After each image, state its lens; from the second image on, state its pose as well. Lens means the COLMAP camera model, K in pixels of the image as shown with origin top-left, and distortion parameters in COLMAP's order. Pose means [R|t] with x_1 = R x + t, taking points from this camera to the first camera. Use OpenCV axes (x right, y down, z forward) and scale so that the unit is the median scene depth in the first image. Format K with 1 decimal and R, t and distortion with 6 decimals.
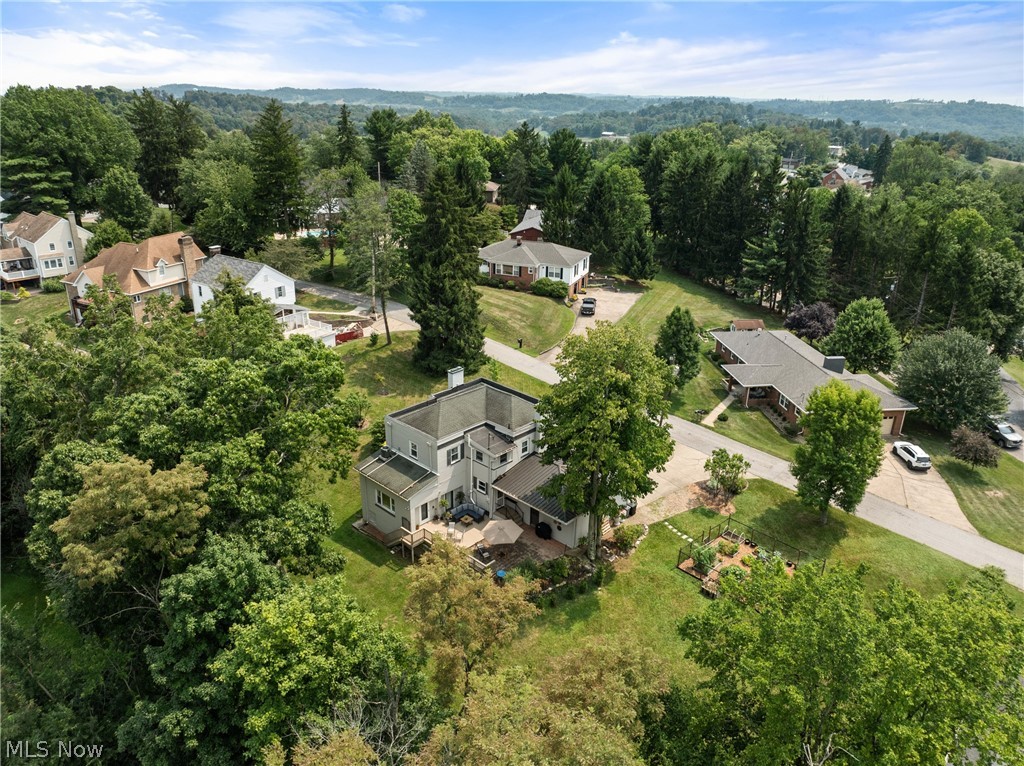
lens RADIAL K [[719.6, 0, 510.9], [0, 719.6, 385.3], [0, 0, 1]] dist [-0.039346, 0.000928]
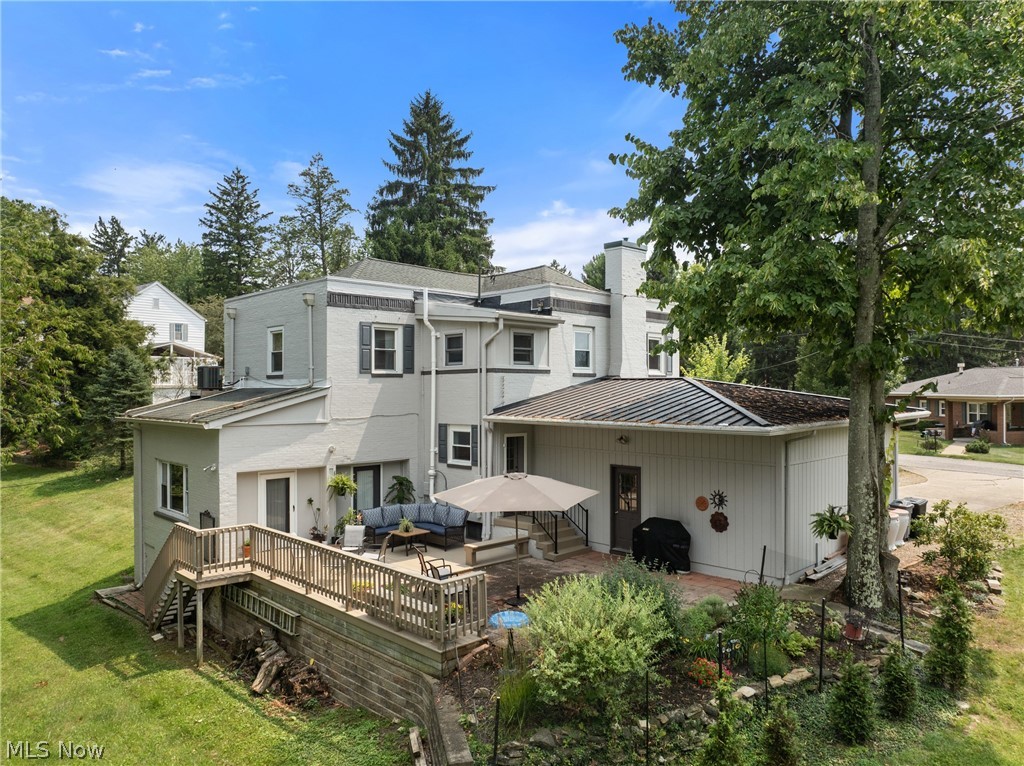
lens RADIAL K [[719.6, 0, 512.5], [0, 719.6, 384.3], [0, 0, 1]] dist [-0.039346, 0.000928]
pose [[0.999103, -0.019680, -0.037500, -0.002967], [0.003398, 0.919874, -0.392199, 0.245606], [0.042214, 0.391719, 0.919116, 0.674721]]
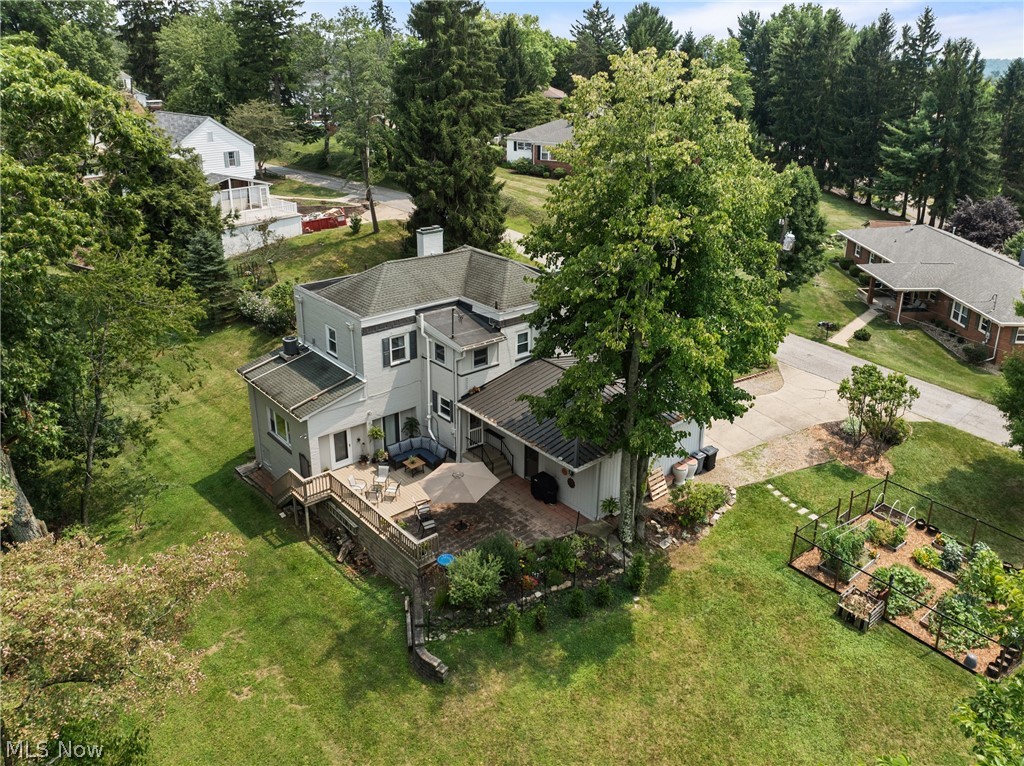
lens RADIAL K [[783.8, 0, 550.2], [0, 783.8, 318.1], [0, 0, 1]] dist [-0.035853, -0.012034]
pose [[0.997528, 0.027823, -0.064531, 0.081549], [-0.031984, 0.997413, -0.064374, 0.106103], [0.062573, 0.066279, 0.995837, 0.374959]]
